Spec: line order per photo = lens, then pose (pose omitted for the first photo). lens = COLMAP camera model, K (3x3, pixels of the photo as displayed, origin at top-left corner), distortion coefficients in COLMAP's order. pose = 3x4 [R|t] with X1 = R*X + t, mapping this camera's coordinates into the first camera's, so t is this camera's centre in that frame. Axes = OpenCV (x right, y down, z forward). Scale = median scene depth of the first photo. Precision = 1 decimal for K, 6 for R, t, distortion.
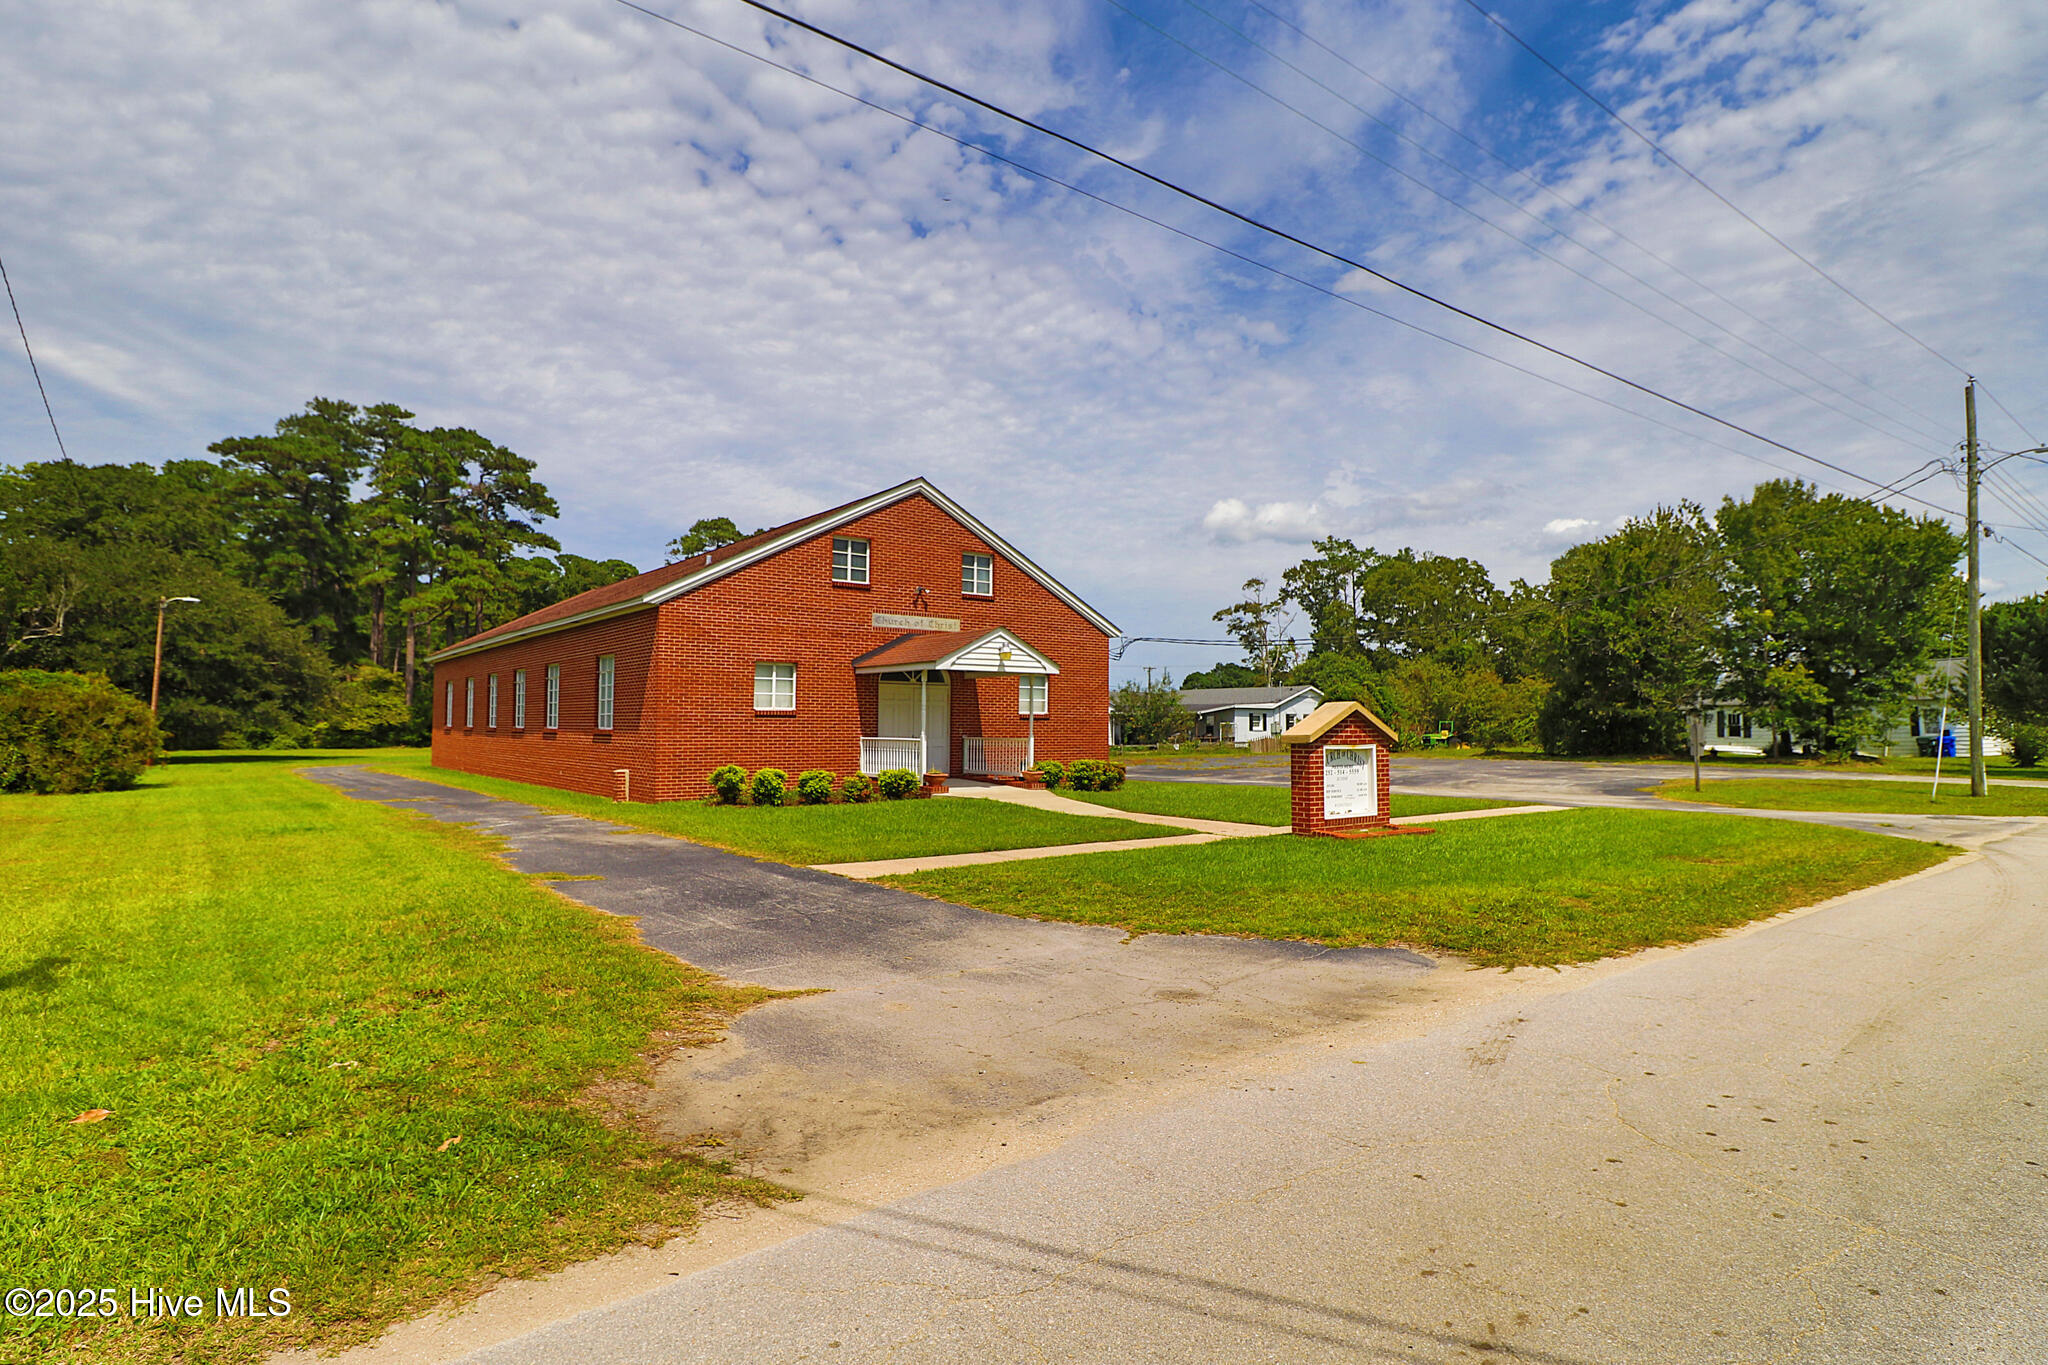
lens RADIAL K [[1062.1, 0, 956.4], [0, 1062.1, 727.9], [0, 0, 1]] dist [0.001973, -0.011281]
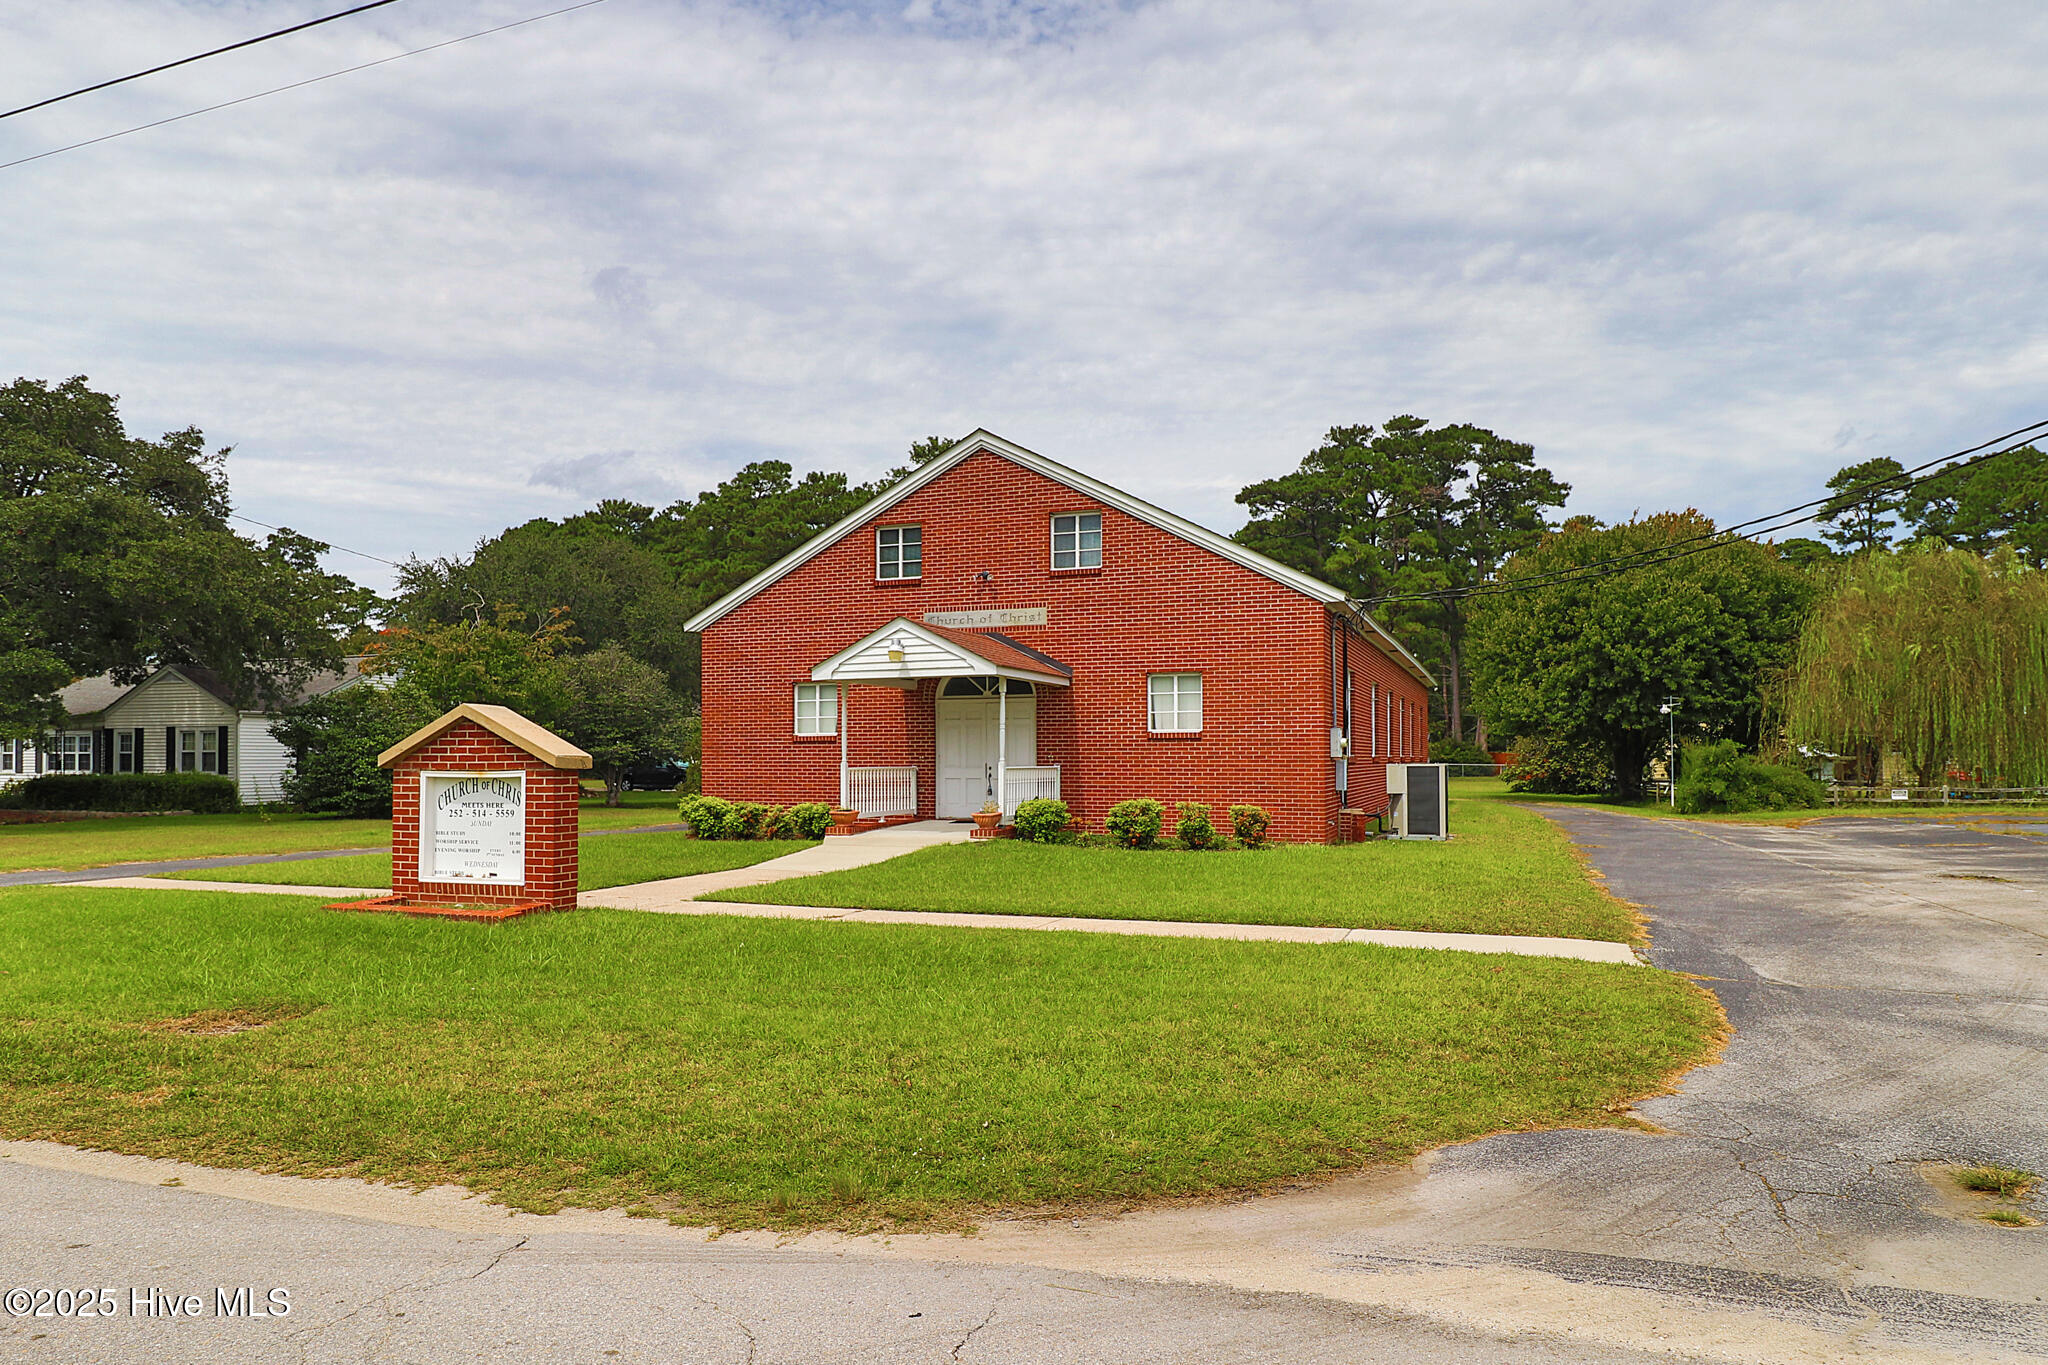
lens RADIAL K [[1234.8, 0, 1050.9], [0, 1234.8, 724.3], [0, 0, 1]] dist [0.008286, -0.009071]
pose [[0.568397, -0.029974, -0.822208, 4.633837], [0.003950, 0.999424, -0.033704, 0.056136], [0.822745, 0.015909, 0.568188, 3.374481]]
